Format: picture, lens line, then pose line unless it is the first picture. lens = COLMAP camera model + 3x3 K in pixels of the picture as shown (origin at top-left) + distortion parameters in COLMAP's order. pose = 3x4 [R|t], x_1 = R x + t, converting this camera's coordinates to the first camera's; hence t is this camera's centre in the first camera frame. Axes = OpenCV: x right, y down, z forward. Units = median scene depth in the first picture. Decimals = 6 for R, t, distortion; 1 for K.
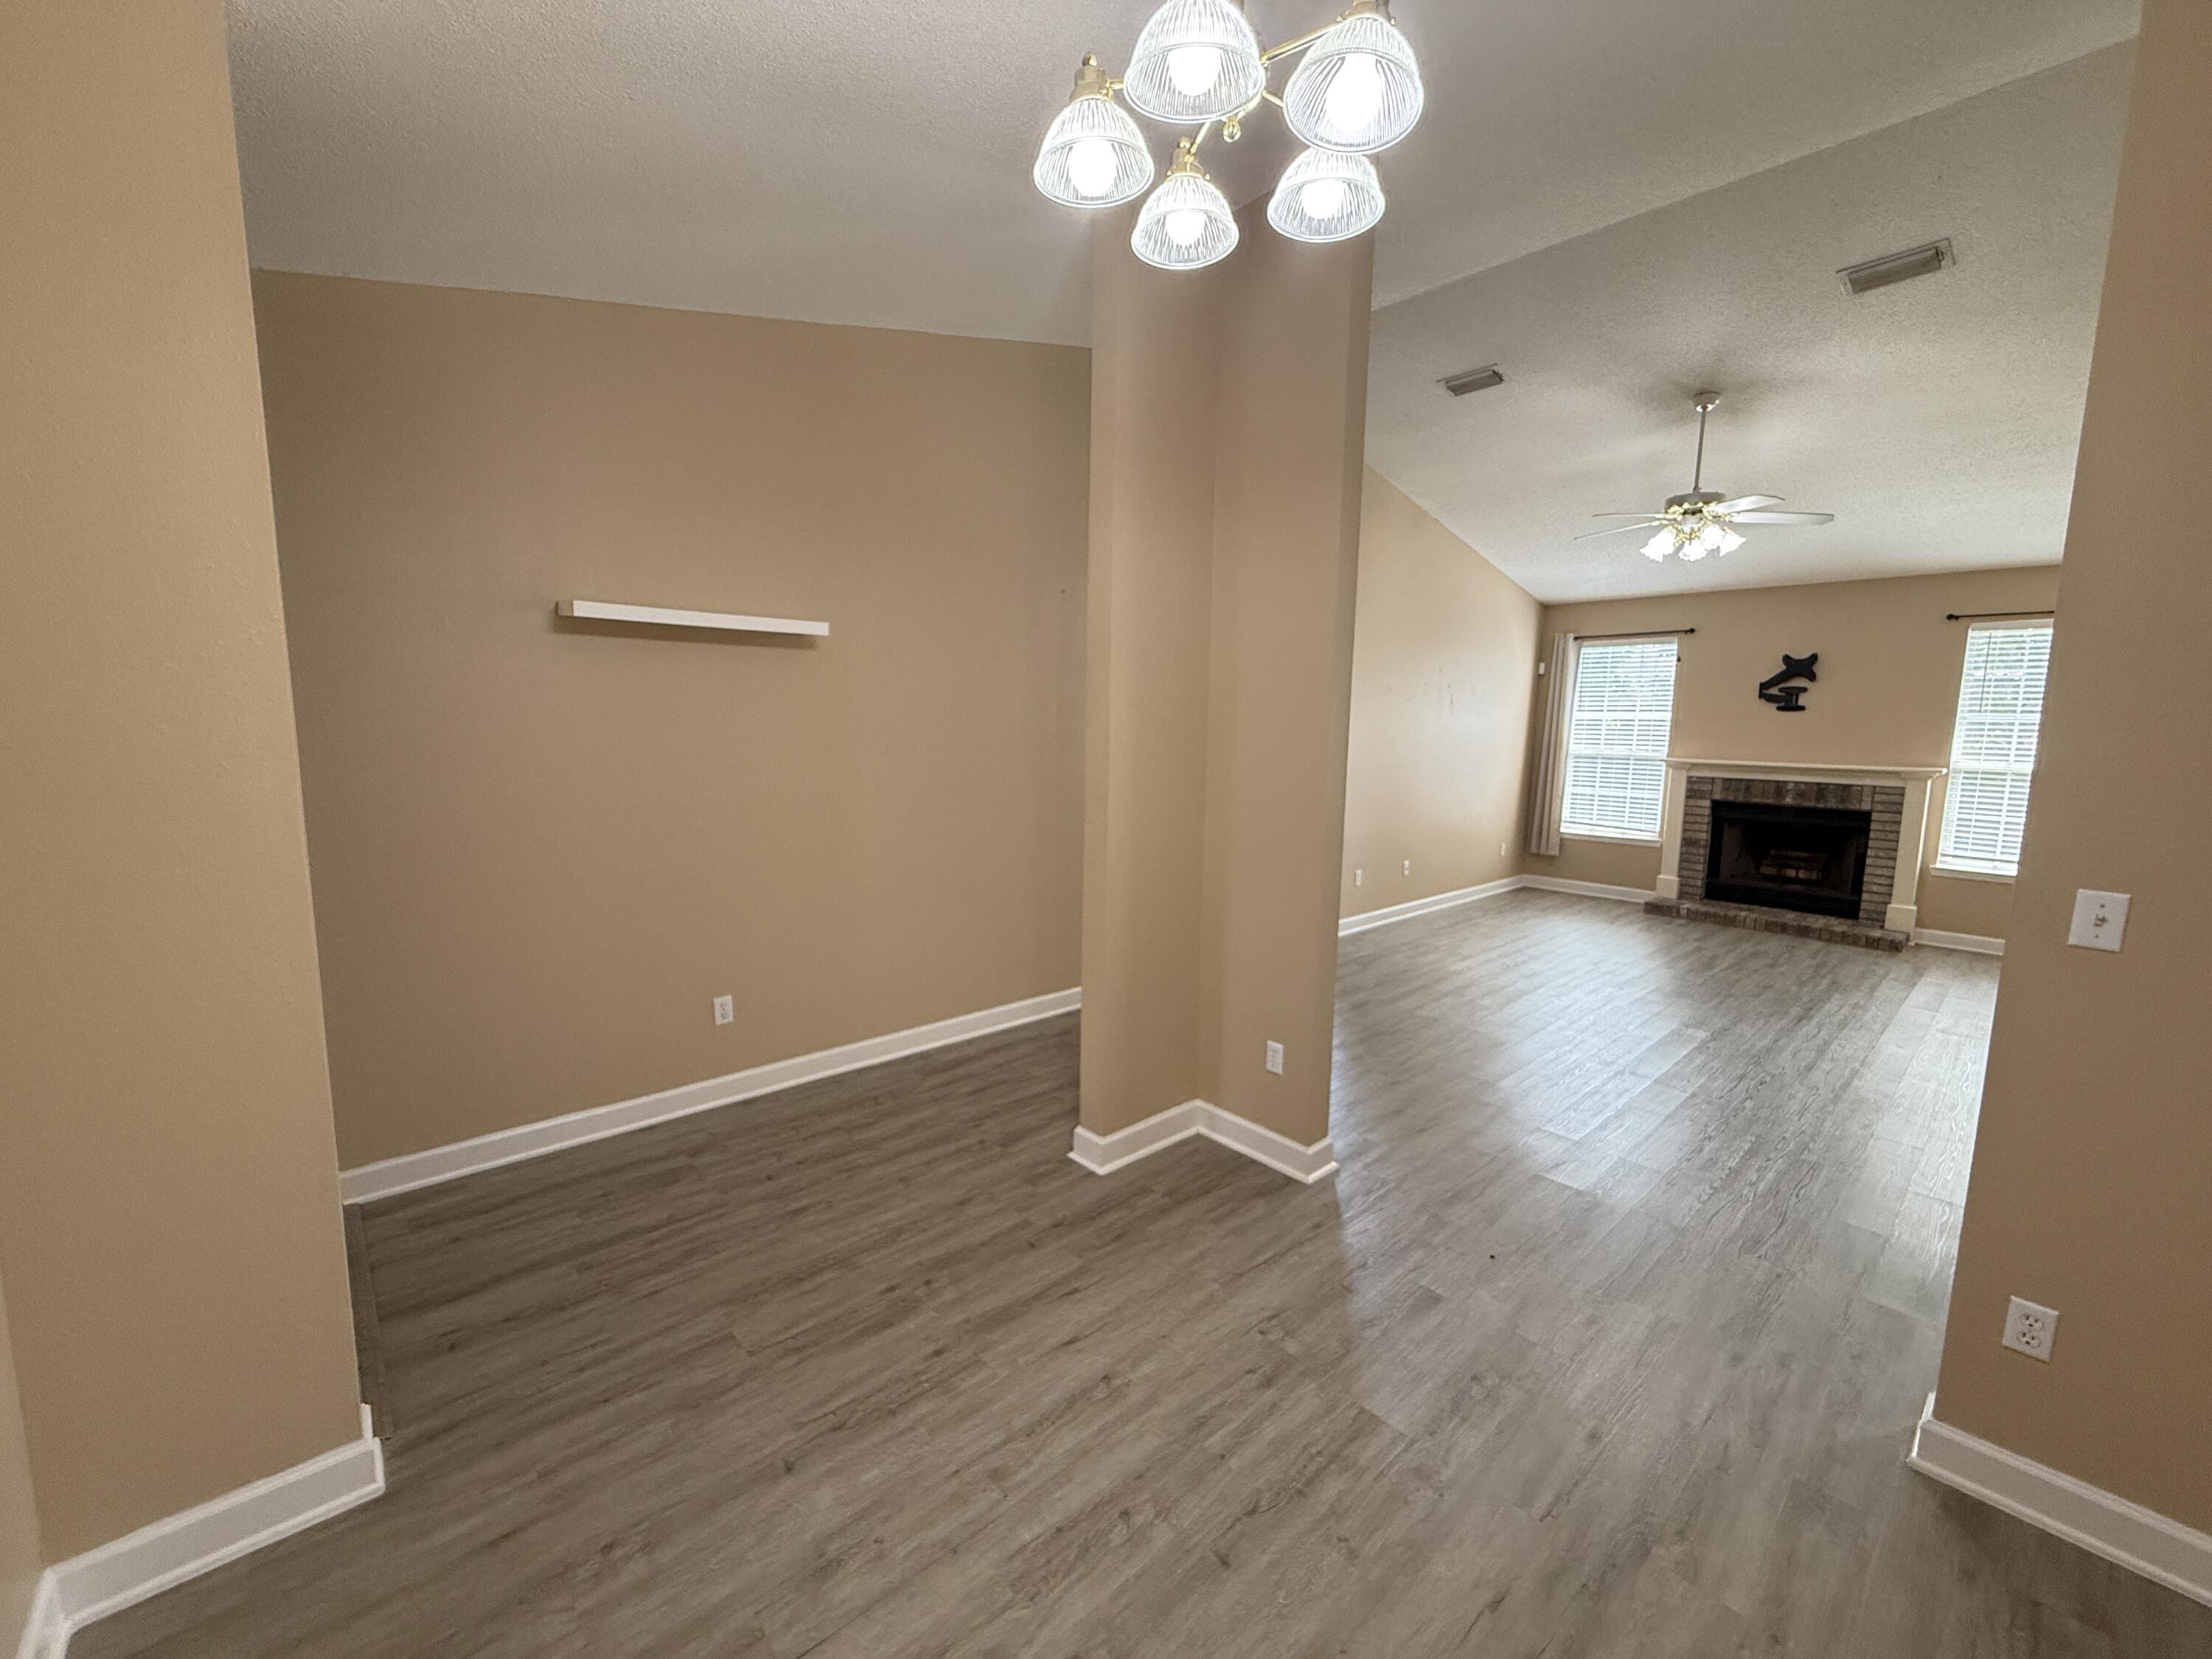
lens RADIAL K [[879.9, 0, 1105.6], [0, 879.9, 830.3], [0, 0, 1]] dist [-0.000409, -0.000087]
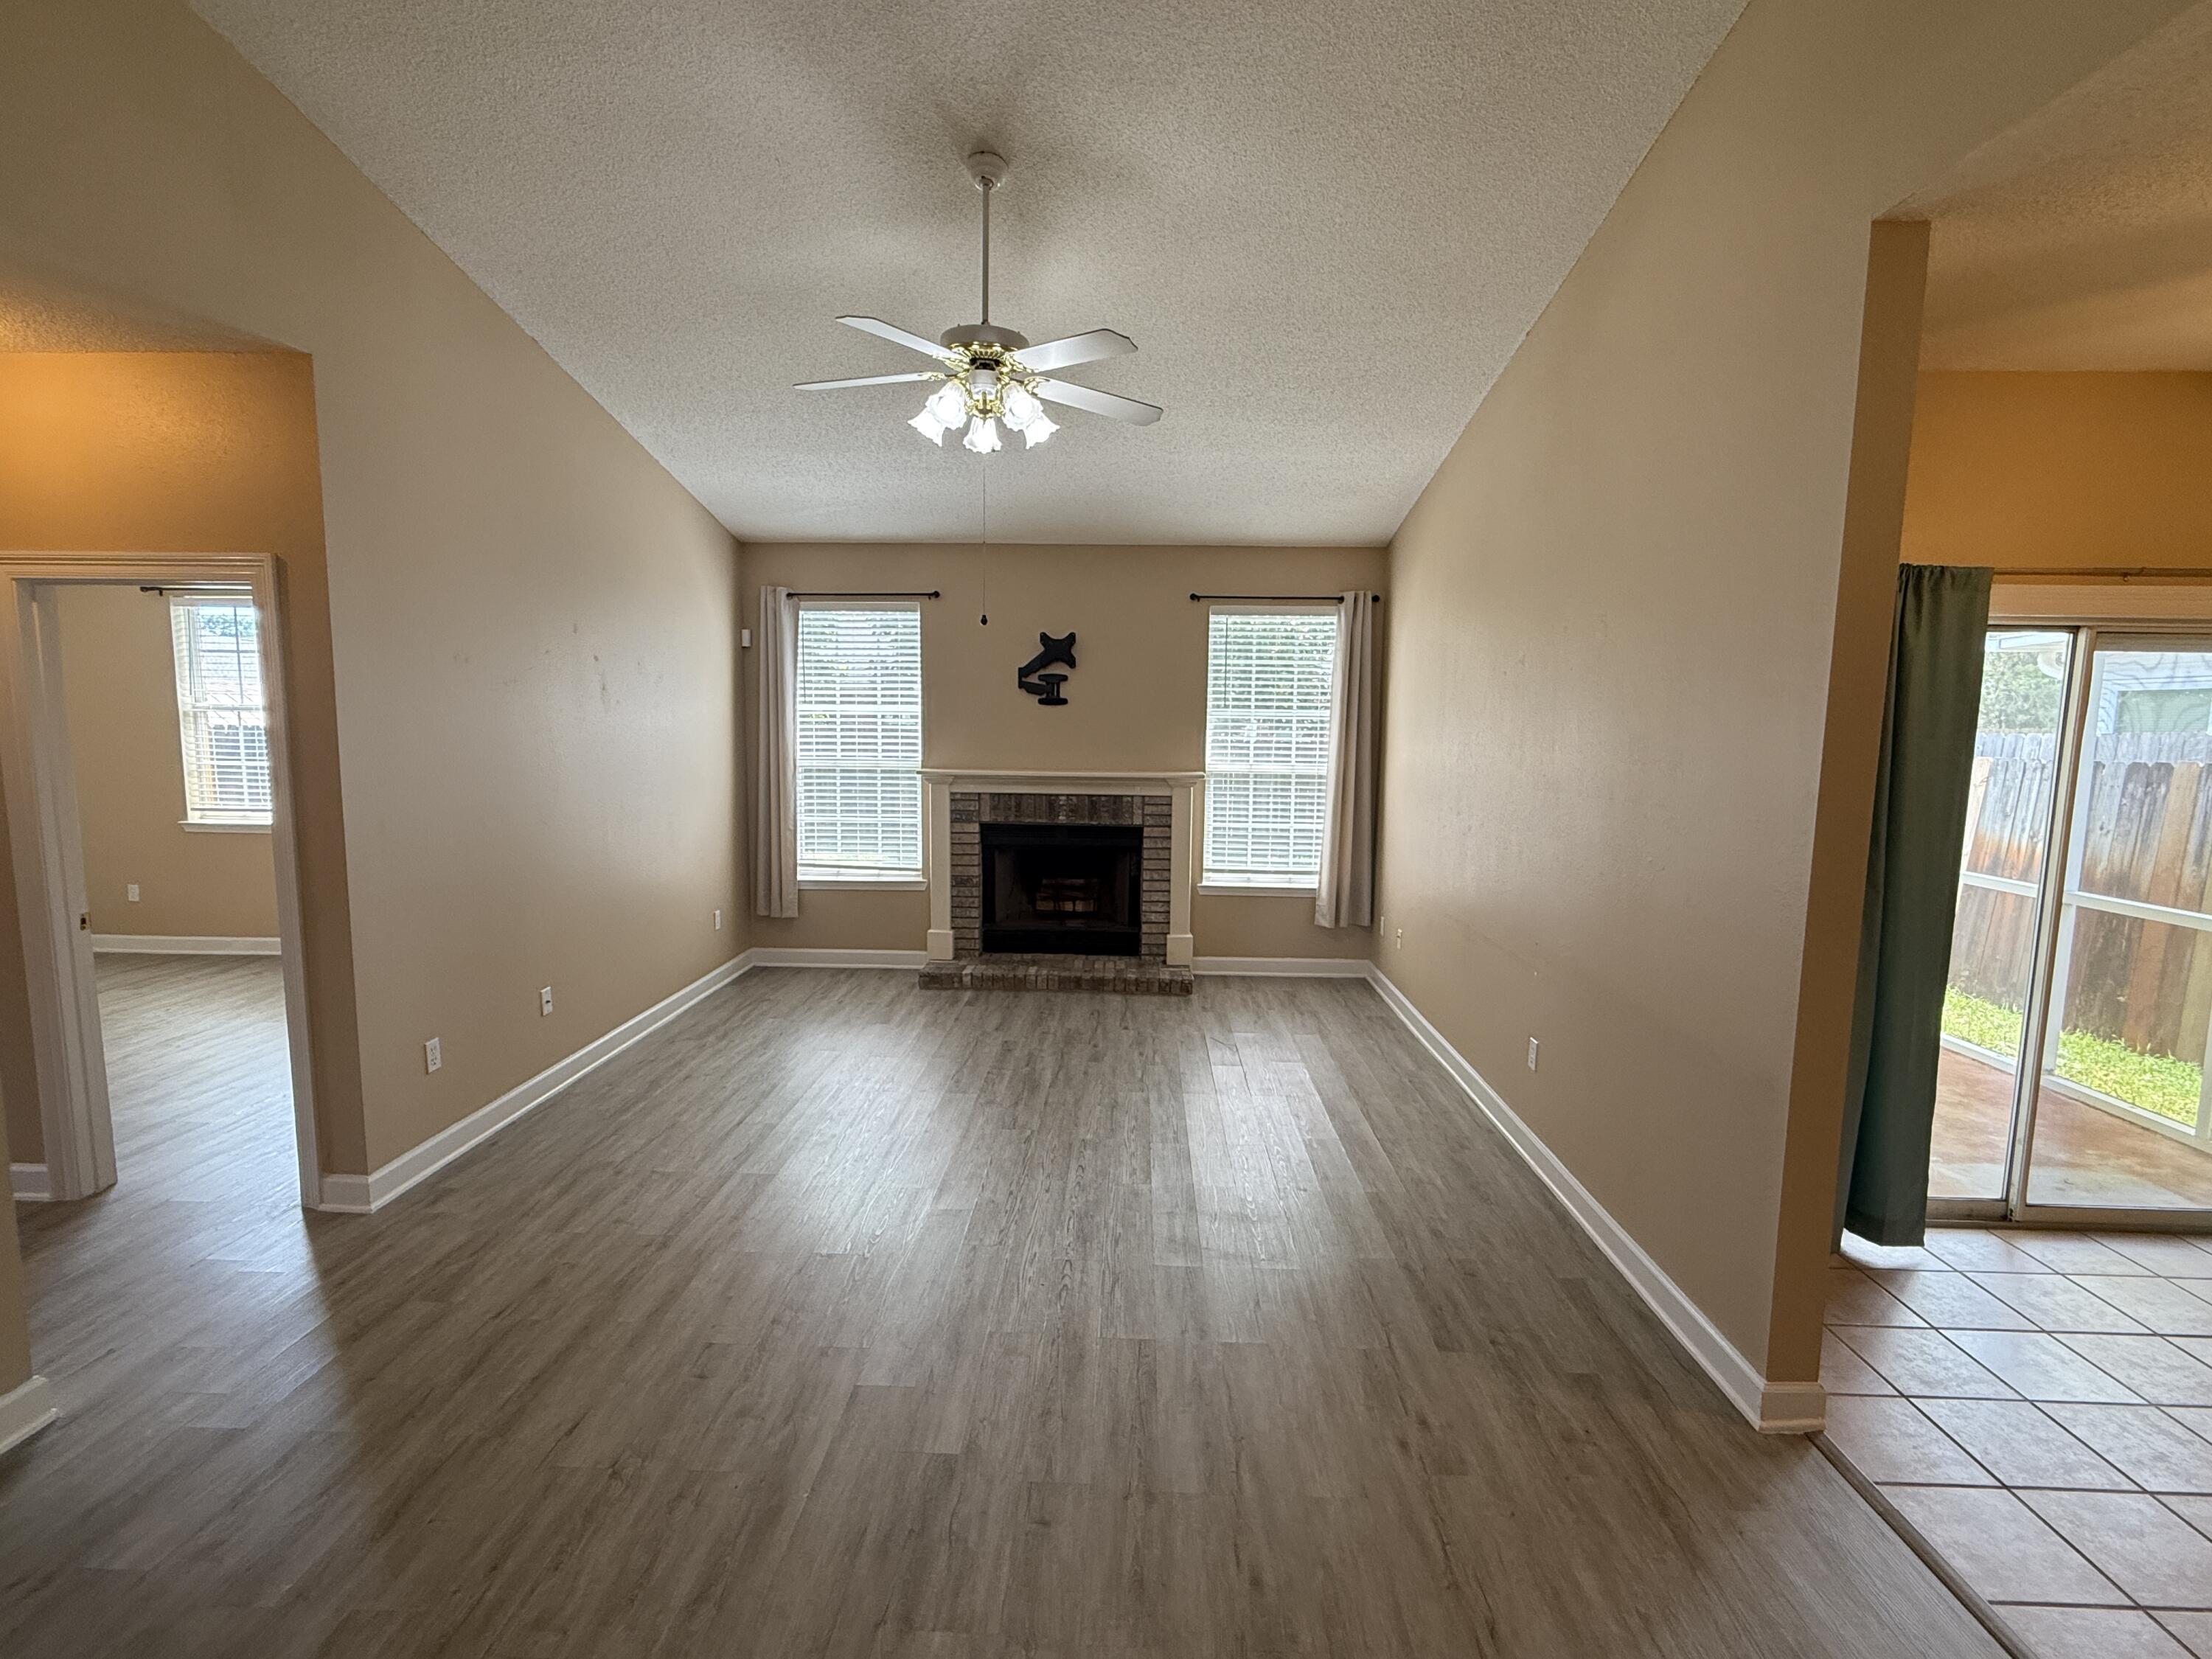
lens RADIAL K [[1020.7, 0, 1105.8], [0, 1020.7, 834.3], [0, 0, 1]] dist [-0.002884, -0.000048]
pose [[0.695298, -0.088307, 0.713276, 0.152208], [0.089367, 0.995344, 0.036115, -0.050140], [-0.713144, 0.038633, 0.699952, 0.338317]]
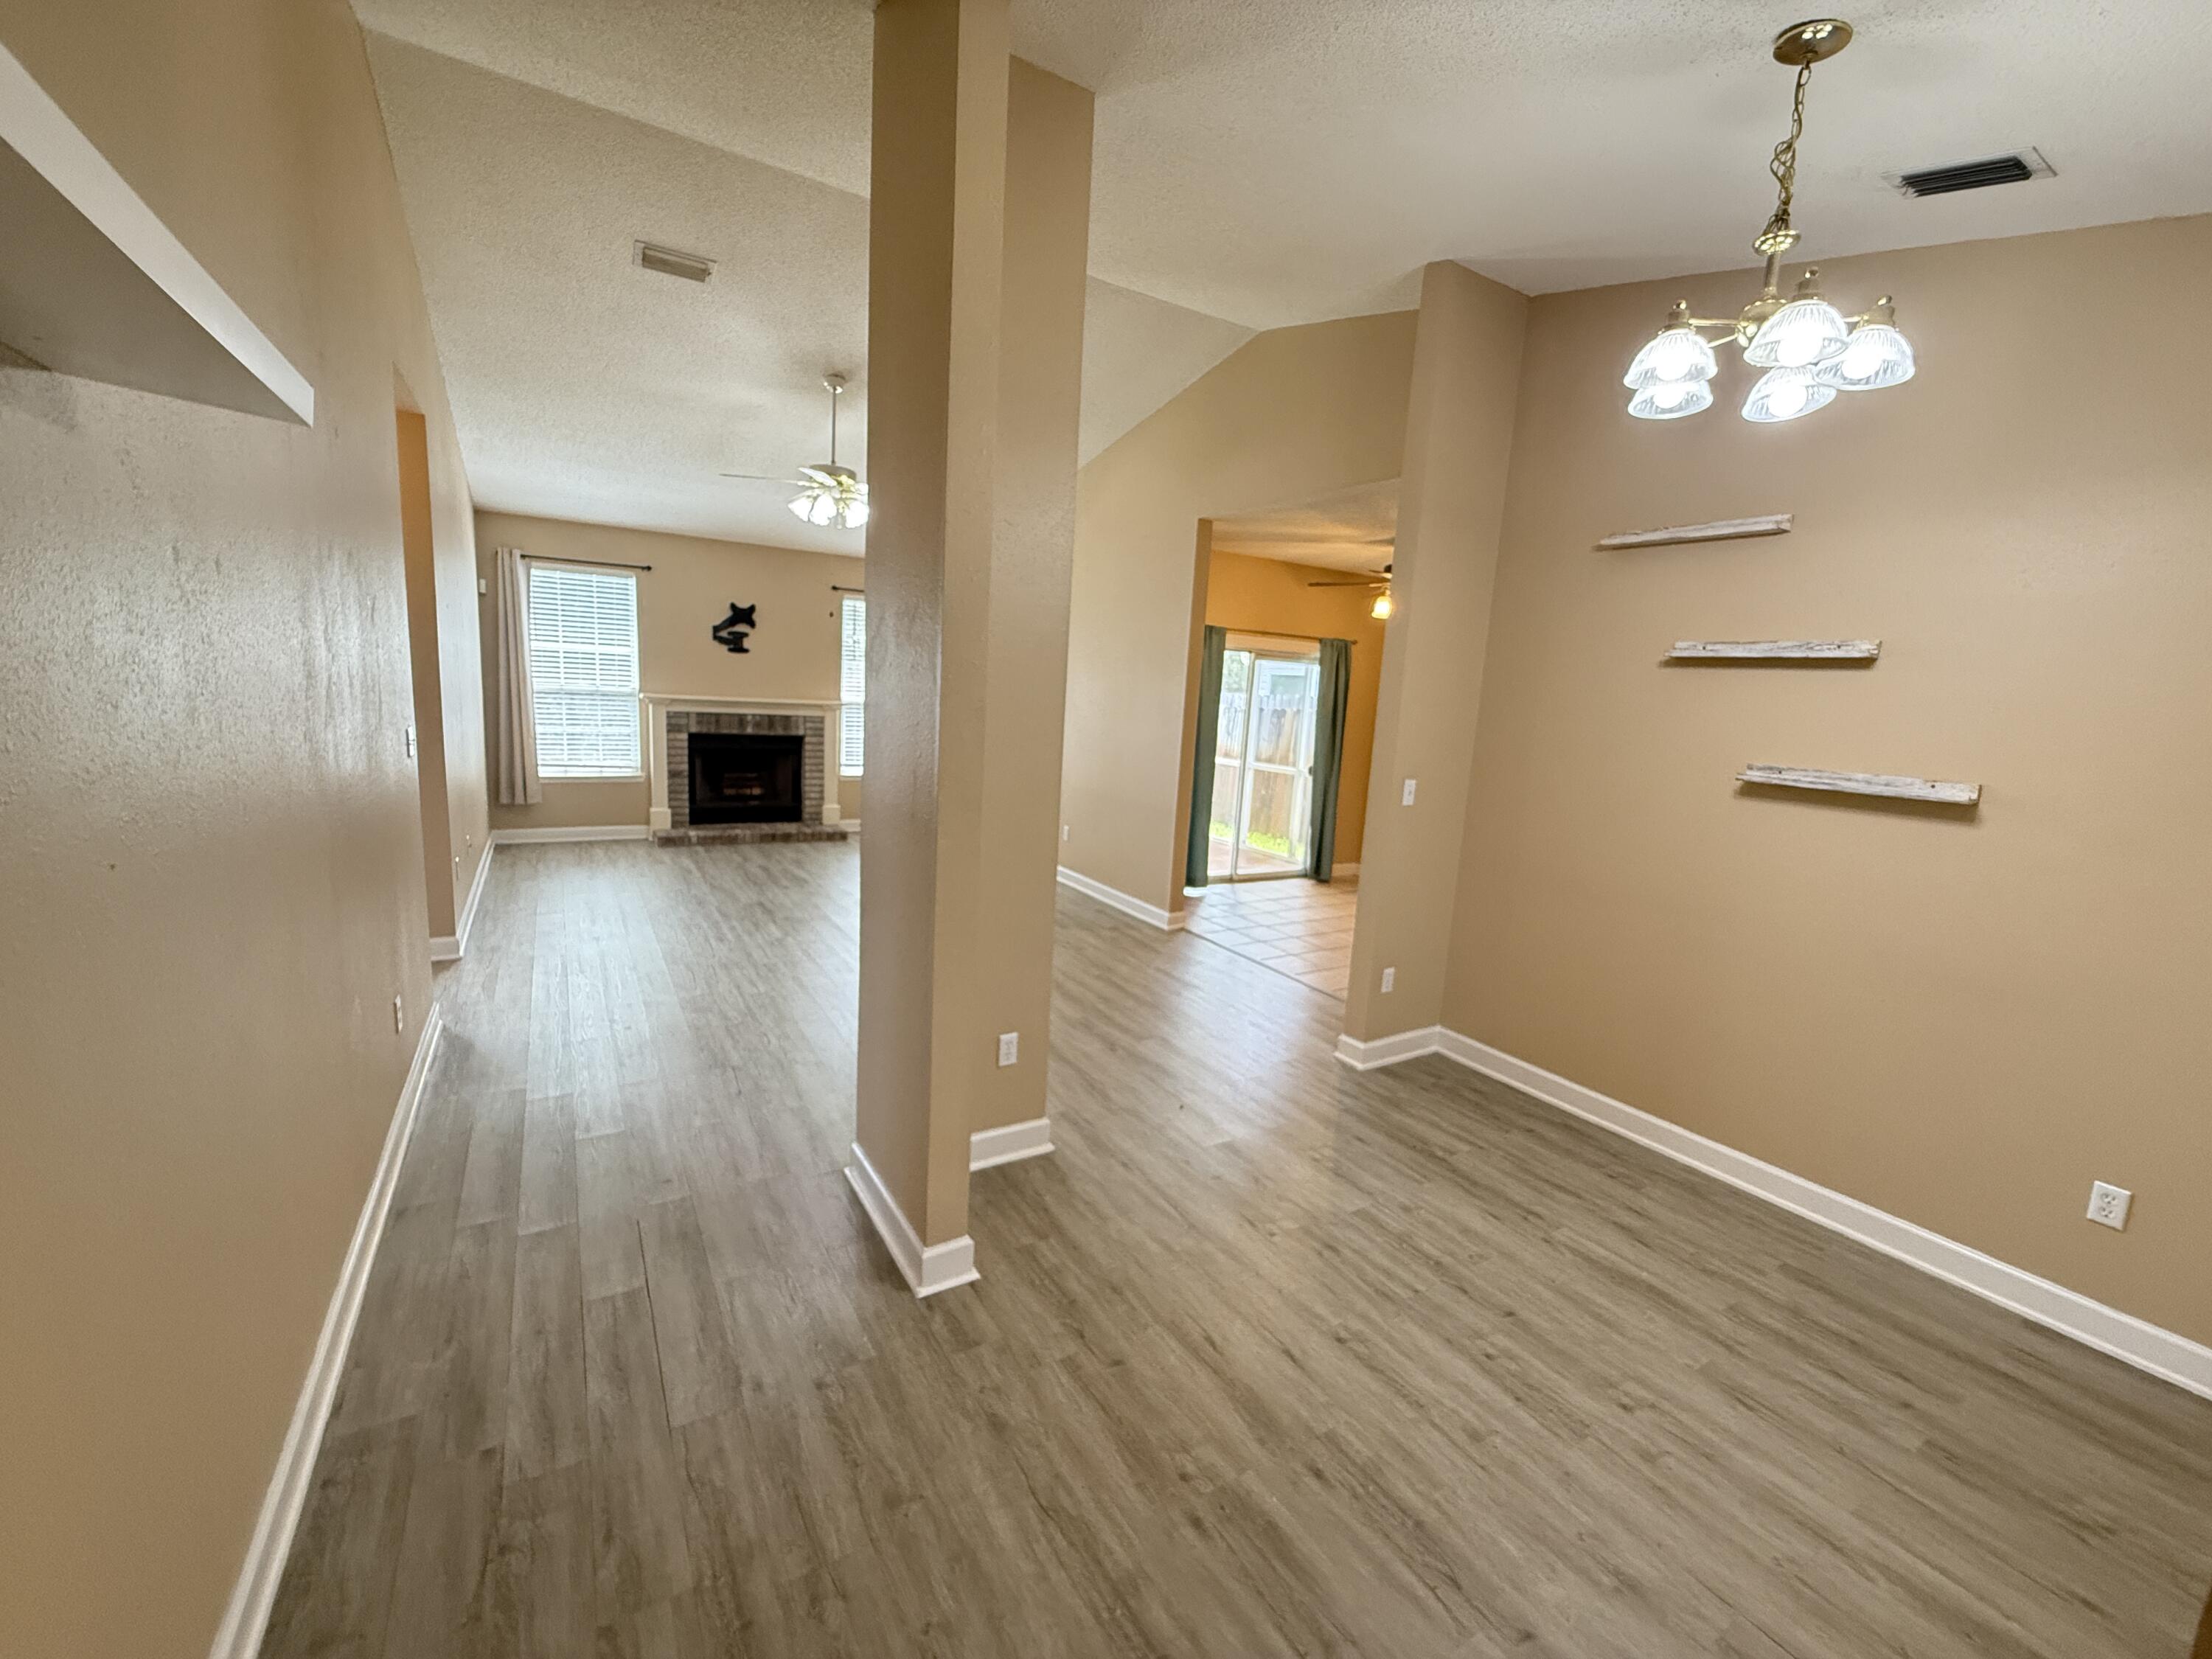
lens RADIAL K [[879.9, 0, 1093.6], [0, 879.9, 833.1], [0, 0, 1]] dist [-0.000409, -0.000087]
pose [[0.195175, -0.166482, 0.966535, -0.298911], [0.070300, 0.985328, 0.155523, -0.049778], [-0.978246, 0.037593, 0.204015, 0.320949]]
